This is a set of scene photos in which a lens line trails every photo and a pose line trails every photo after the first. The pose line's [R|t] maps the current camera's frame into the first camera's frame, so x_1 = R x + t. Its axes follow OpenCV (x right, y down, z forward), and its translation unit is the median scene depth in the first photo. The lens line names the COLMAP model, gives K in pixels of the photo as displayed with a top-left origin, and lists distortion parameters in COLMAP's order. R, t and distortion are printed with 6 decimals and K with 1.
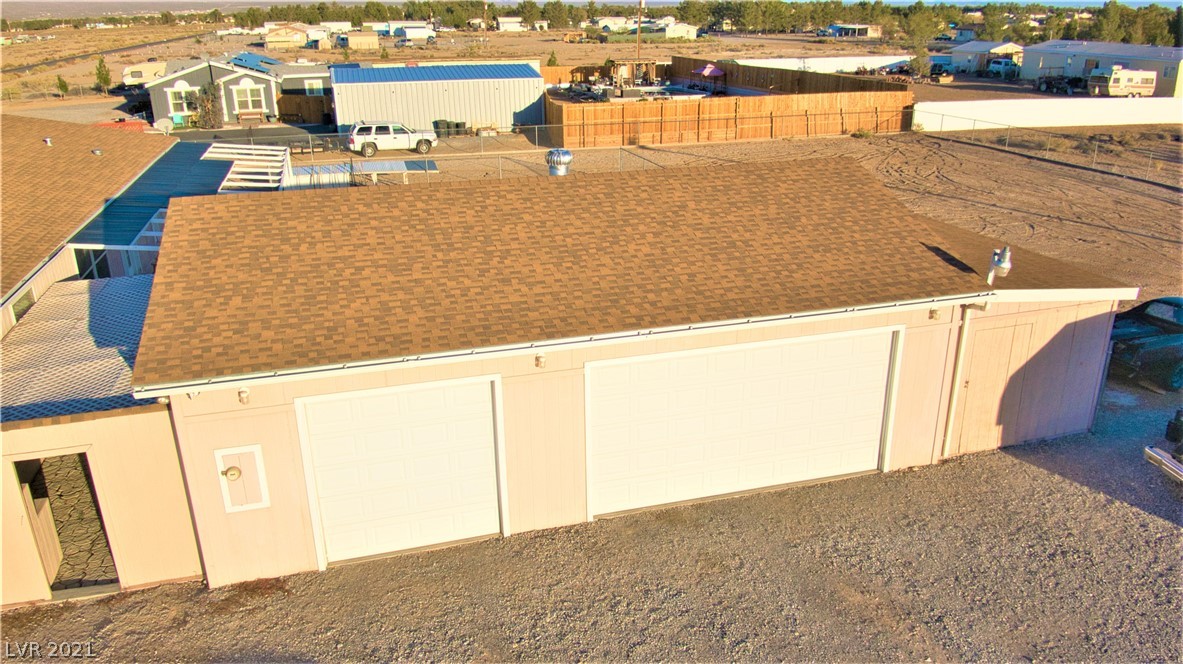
lens RADIAL K [[852.7, 0, 595.6], [0, 852.7, 340.8], [0, 0, 1]] dist [0.019059, -0.083681]
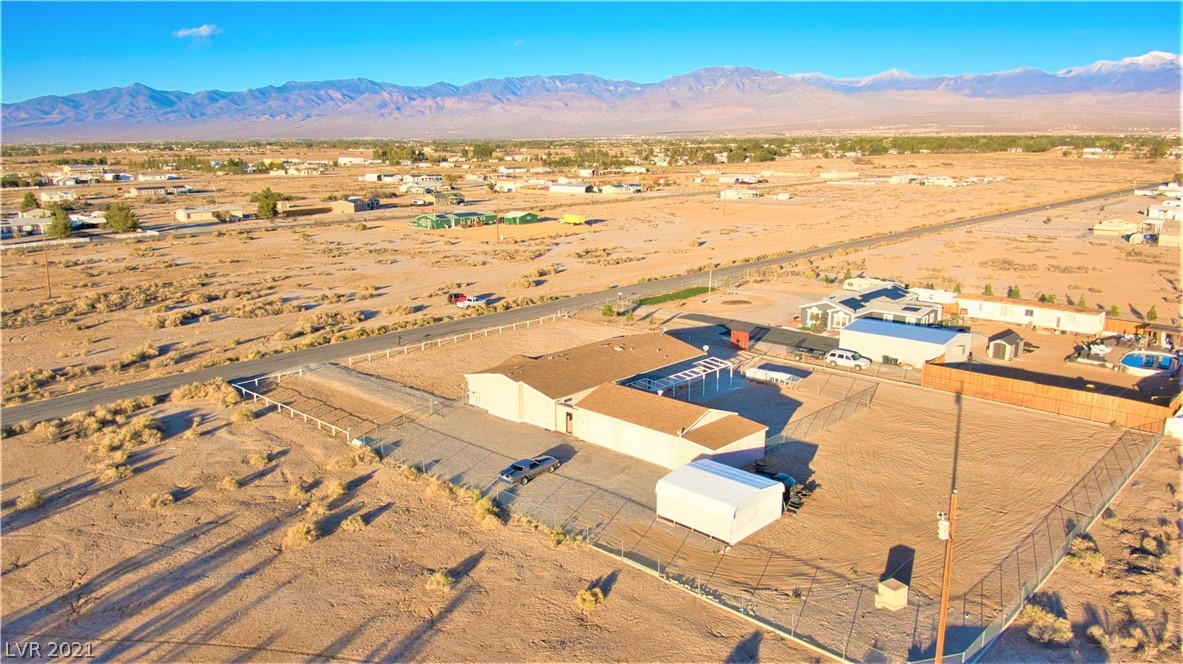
lens RADIAL K [[852.7, 0, 592.5], [0, 852.7, 334.4], [0, 0, 1]] dist [0.019059, -0.083681]
pose [[0.490776, 0.201991, -0.847549, 1.016435], [-0.311292, 0.949202, 0.045962, -0.165474], [0.813779, 0.241278, 0.528724, -0.531141]]
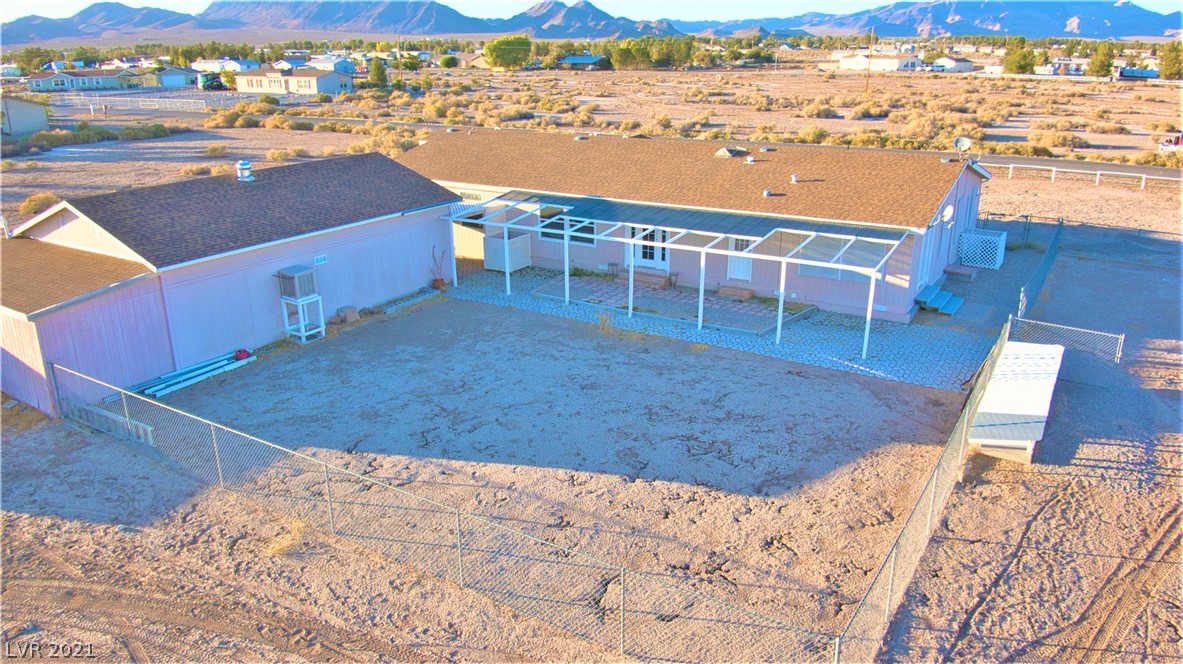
lens RADIAL K [[852.7, 0, 589.8], [0, 852.7, 340.4], [0, 0, 1]] dist [0.019059, -0.083681]
pose [[-0.757644, 0.232162, -0.609981, 0.132987], [-0.218724, 0.790235, 0.572440, -0.289685], [0.614928, 0.567123, -0.547937, 0.699624]]
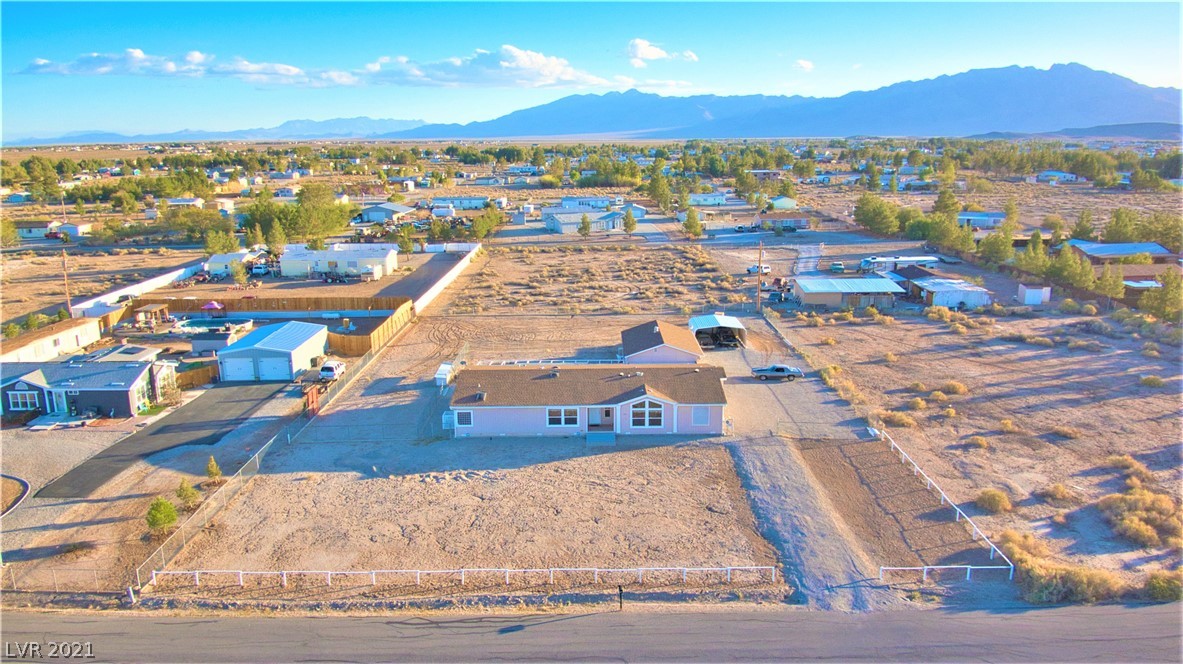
lens RADIAL K [[852.7, 0, 601.2], [0, 852.7, 330.9], [0, 0, 1]] dist [0.019059, -0.083681]
pose [[0.281970, -0.209991, 0.936161, -1.578858], [0.349882, 0.931063, 0.103463, -0.259066], [-0.893351, 0.298372, 0.336004, -0.193597]]
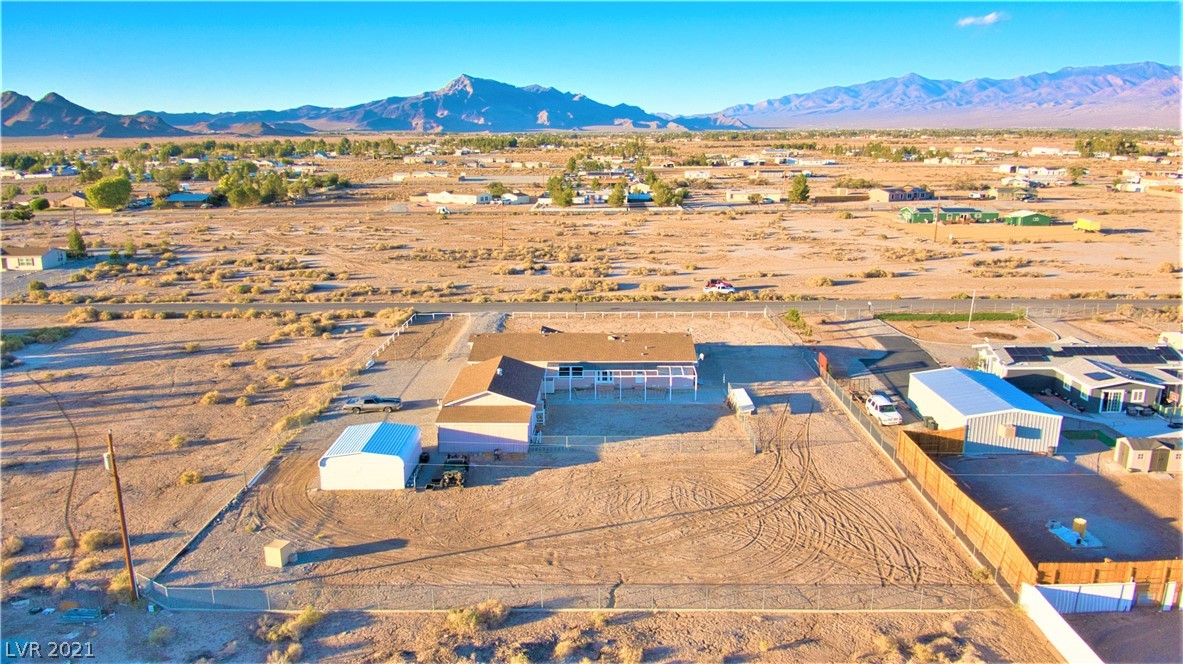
lens RADIAL K [[852.7, 0, 597.3], [0, 852.7, 331.1], [0, 0, 1]] dist [0.019059, -0.083681]
pose [[-0.301991, 0.229075, -0.925379, 1.198457], [-0.334554, 0.883495, 0.327886, -0.616342], [0.892679, 0.408608, -0.190170, 0.638771]]
